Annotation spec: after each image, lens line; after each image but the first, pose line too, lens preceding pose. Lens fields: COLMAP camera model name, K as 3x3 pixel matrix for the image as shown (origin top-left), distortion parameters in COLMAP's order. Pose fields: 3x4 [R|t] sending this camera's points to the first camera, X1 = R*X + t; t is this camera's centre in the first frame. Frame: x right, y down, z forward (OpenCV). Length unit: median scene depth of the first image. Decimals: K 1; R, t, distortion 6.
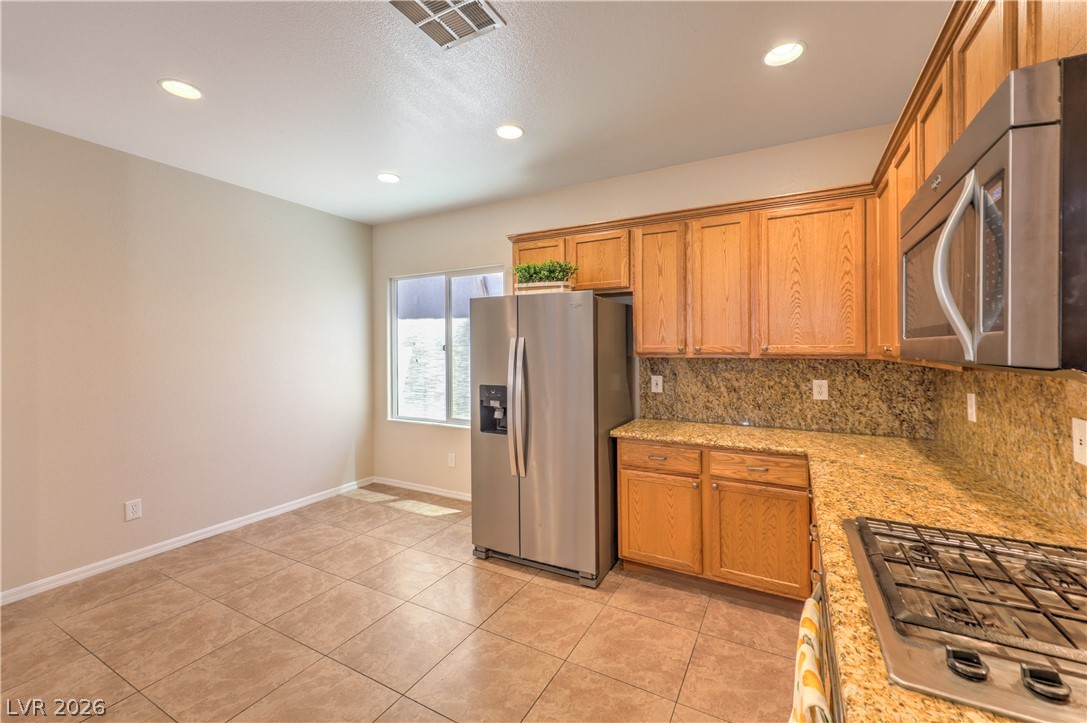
lens RADIAL K [[437.9, 0, 555.2], [0, 437.9, 349.4], [0, 0, 1]] dist [0.006283, 0.000458]
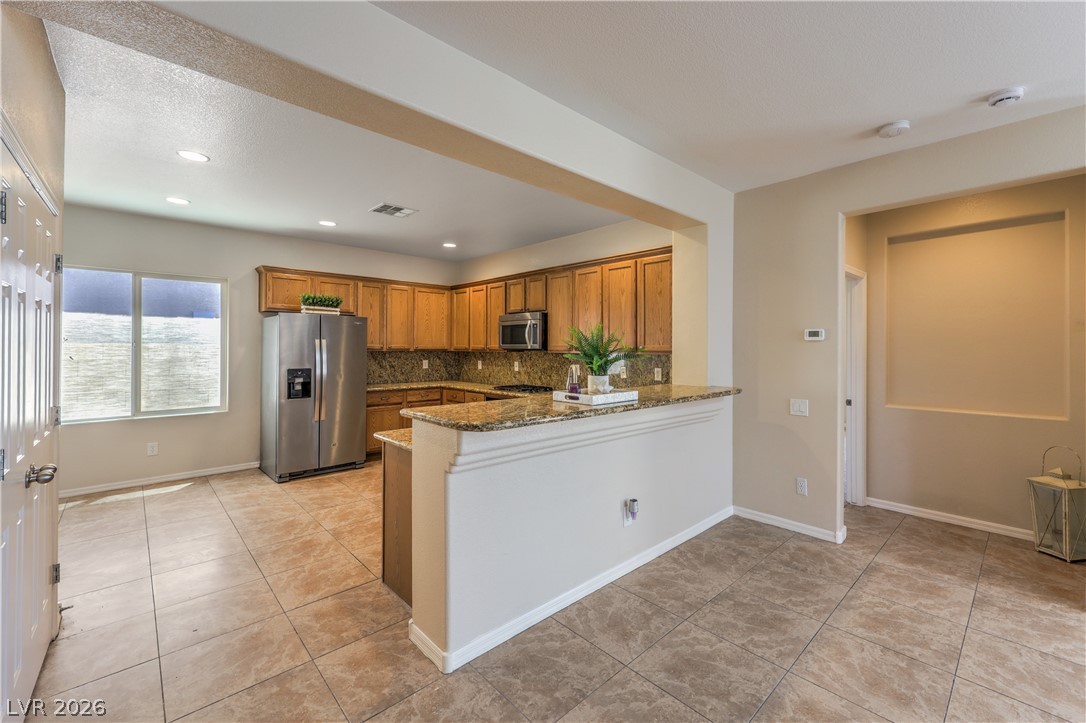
lens RADIAL K [[453.2, 0, 561.9], [0, 453.2, 343.7], [0, 0, 1]] dist [0.000102, 0.001224]
pose [[0.298982, 0.011549, 0.954189, -1.514868], [-0.002941, 0.999933, -0.011181, 0.006296], [-0.954254, 0.000536, 0.298996, -0.435732]]
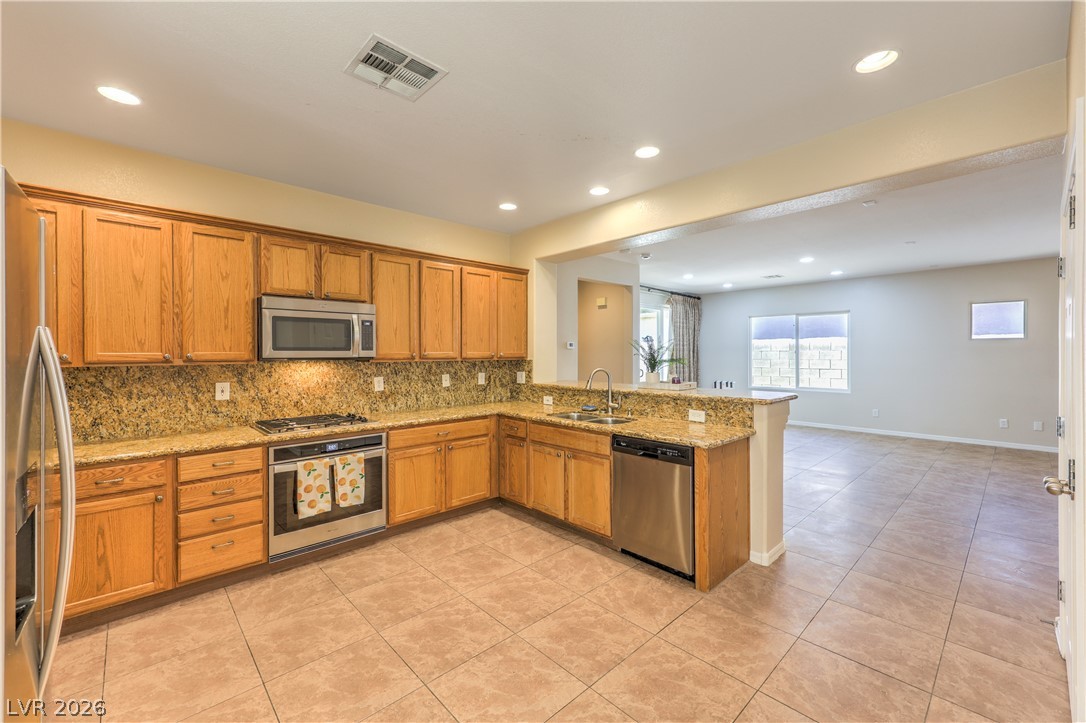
lens RADIAL K [[437.5, 0, 549.3], [0, 437.5, 354.2], [0, 0, 1]] dist [0.006283, 0.000458]
pose [[-0.953419, 0.006817, 0.301572, -0.627632], [0.008009, 0.999964, 0.002719, -0.000168], [-0.301543, 0.005008, -0.953439, 1.260552]]
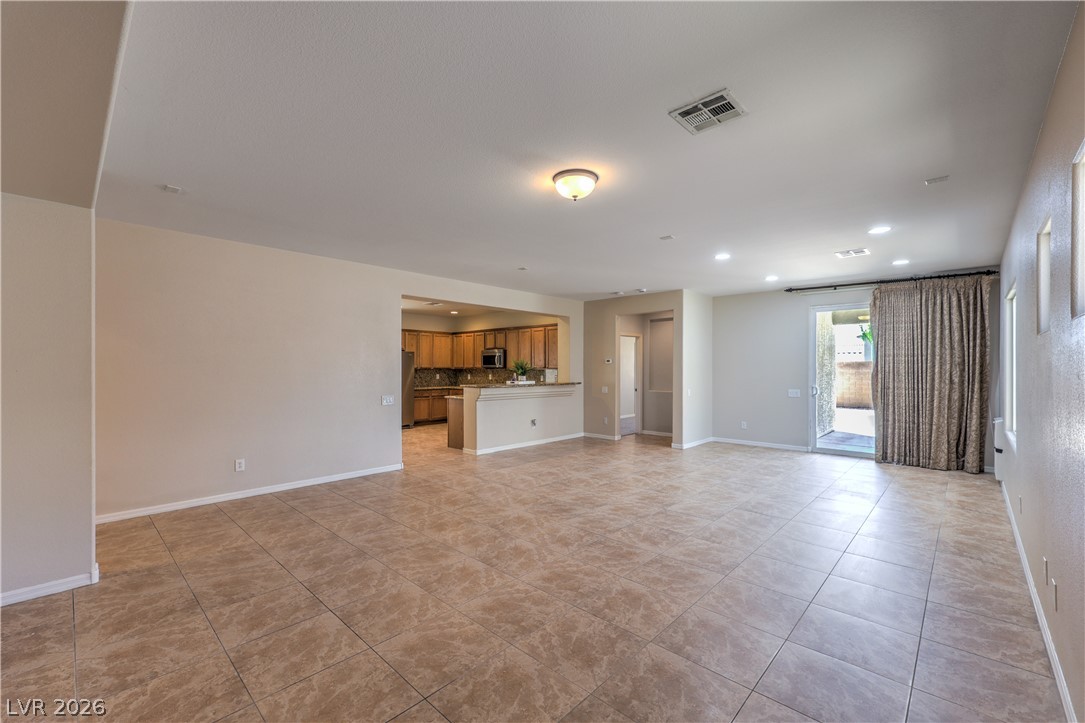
lens RADIAL K [[460.5, 0, 551.3], [0, 460.5, 363.1], [0, 0, 1]] dist [0.002791, 0.001020]
pose [[0.243152, 0.009685, 0.969940, -3.402927], [0.000975, 0.999947, -0.010230, 0.010488], [-0.969988, 0.003433, 0.243130, -1.124775]]
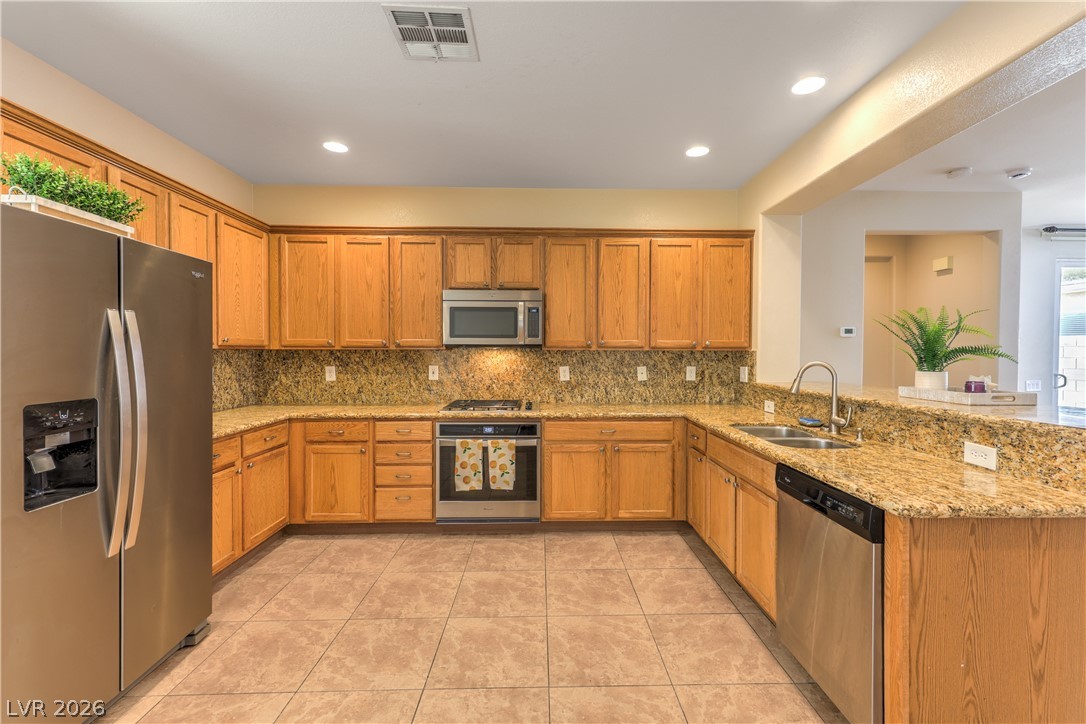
lens RADIAL K [[460.9, 0, 556.6], [0, 460.9, 358.2], [0, 0, 1]] dist [0.002791, 0.001020]
pose [[-0.510656, -0.009130, 0.859737, -0.902860], [0.001692, 0.999931, 0.011624, 0.030706], [-0.859783, 0.007390, -0.510605, 0.834526]]
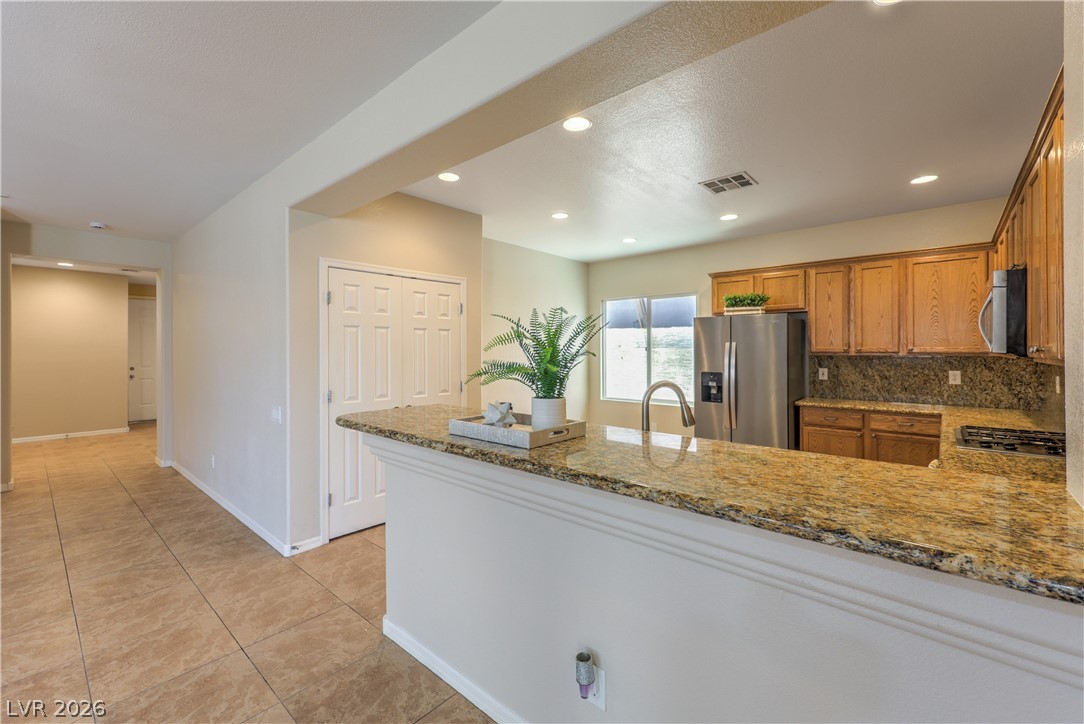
lens RADIAL K [[452.4, 0, 536.8], [0, 452.4, 352.2], [0, 0, 1]] dist [0.000102, 0.001224]
pose [[0.971397, 0.002060, -0.237452, -0.388644], [-0.001627, 0.999997, 0.002019, 0.006929], [0.237455, -0.001575, 0.971397, -0.792164]]
